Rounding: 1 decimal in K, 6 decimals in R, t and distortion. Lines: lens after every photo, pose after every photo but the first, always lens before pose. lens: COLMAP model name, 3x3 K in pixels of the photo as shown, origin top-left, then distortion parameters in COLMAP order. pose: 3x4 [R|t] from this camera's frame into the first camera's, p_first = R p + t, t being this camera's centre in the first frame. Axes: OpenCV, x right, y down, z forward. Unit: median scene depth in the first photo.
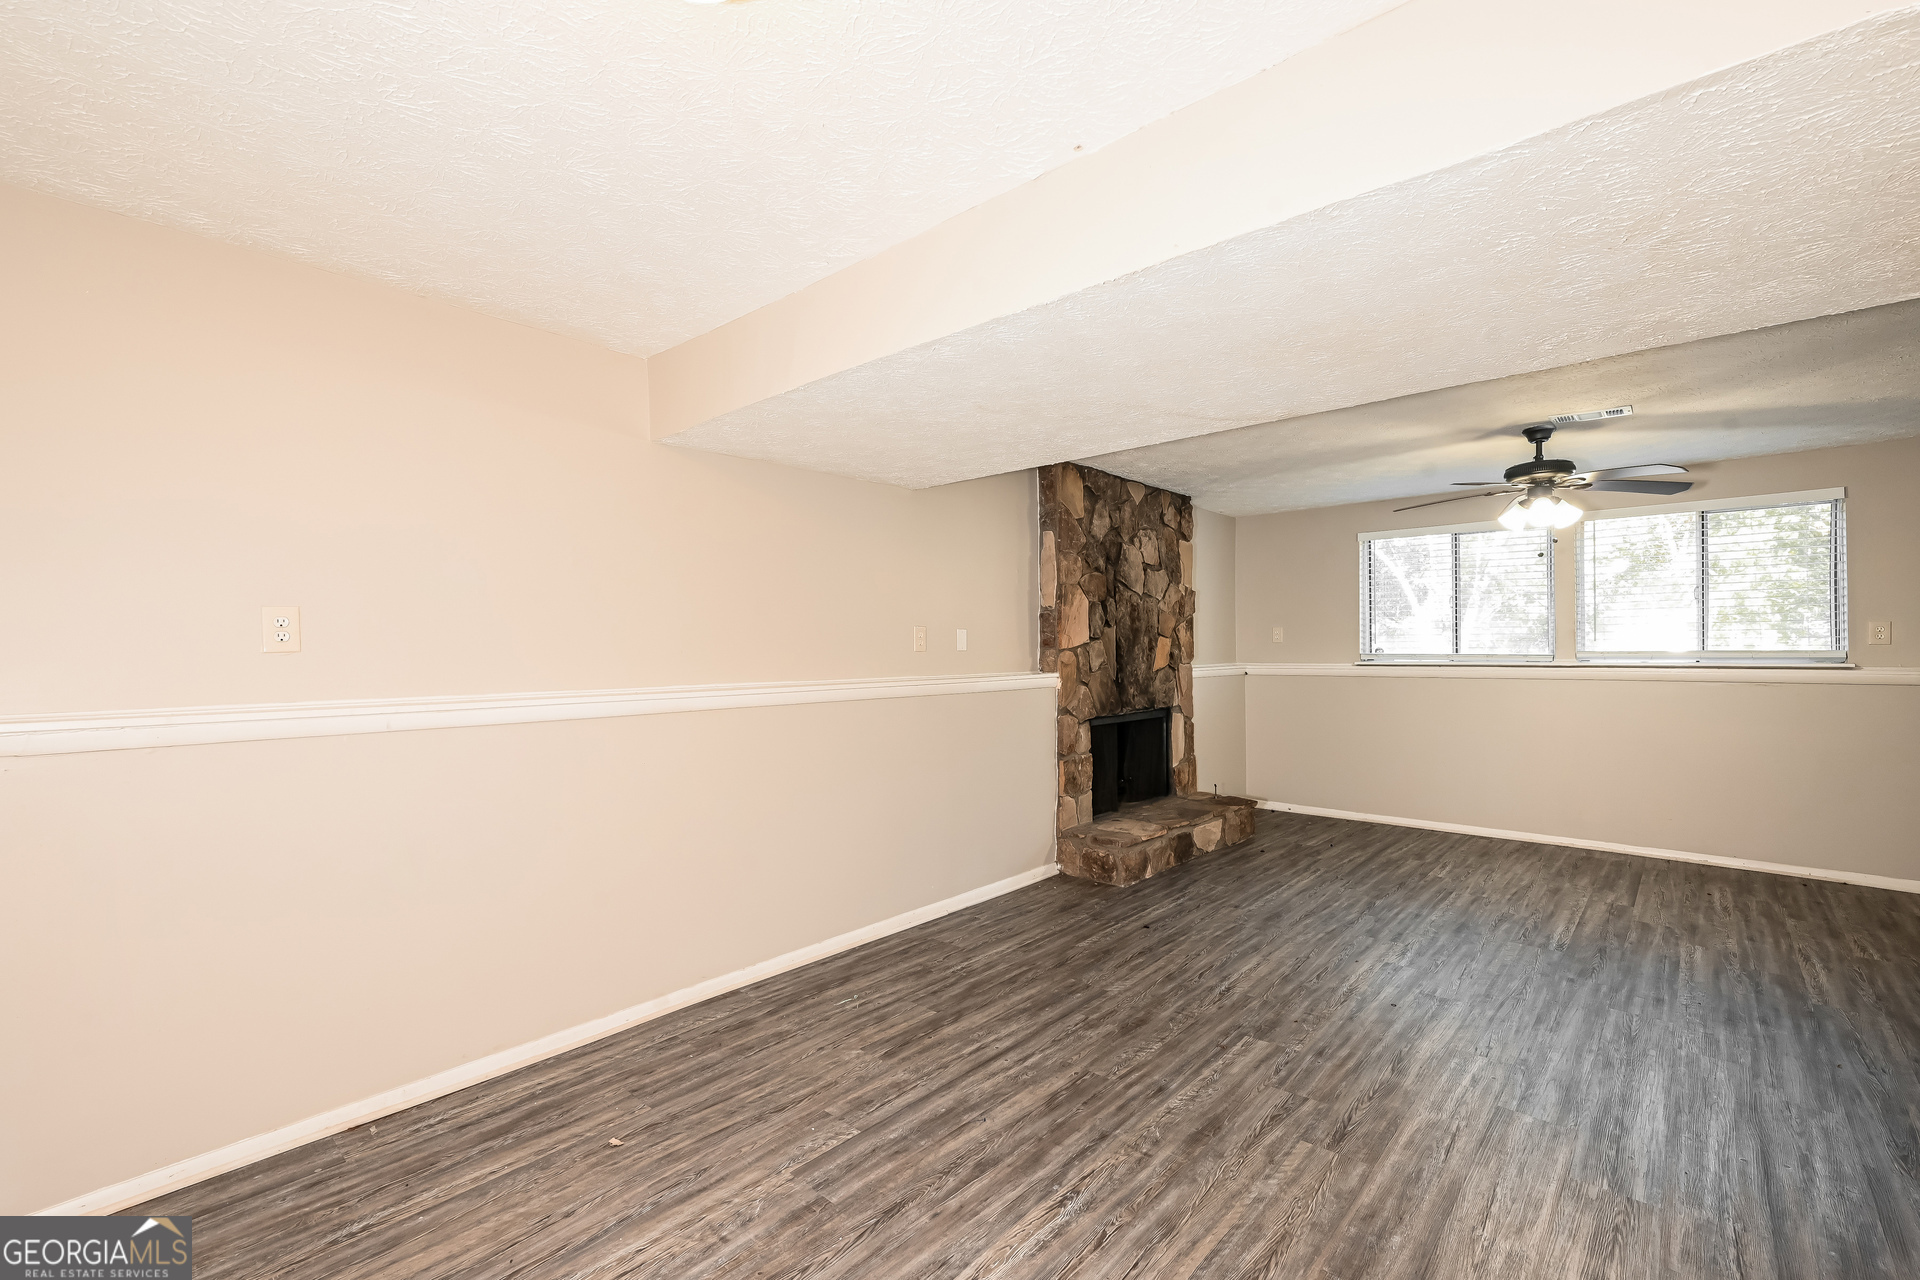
lens RADIAL K [[825.1, 0, 995.5], [0, 825.1, 648.6], [0, 0, 1]] dist [0.010979, -0.000244]
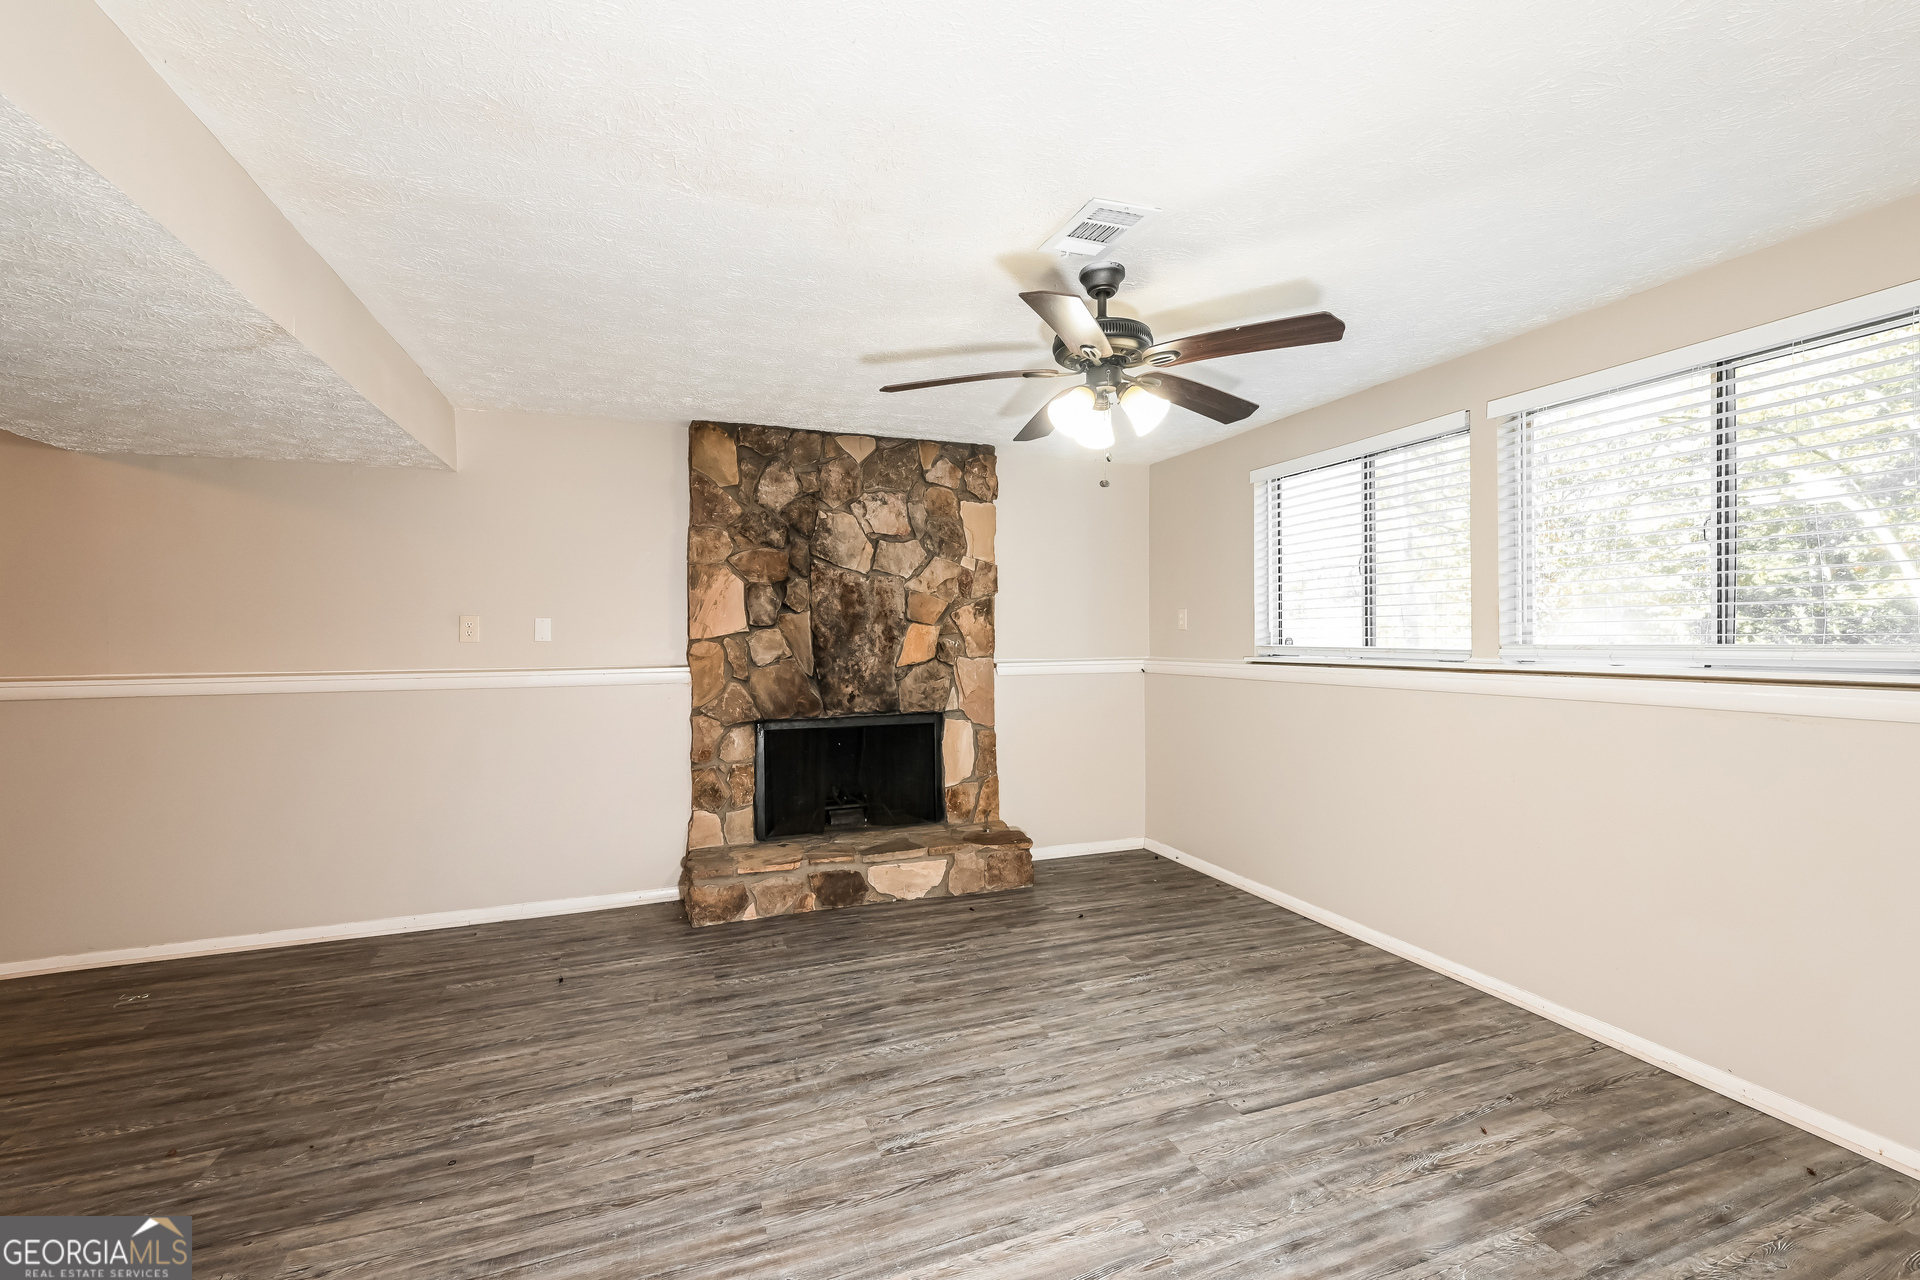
lens RADIAL K [[825.1, 0, 965.9], [0, 825.1, 636.2], [0, 0, 1]] dist [0.010979, -0.000244]
pose [[0.883512, 0.000474, -0.468409, 0.677020], [-0.000322, 1.000000, 0.000404, -0.002790], [0.468409, -0.000206, 0.883512, 0.341124]]
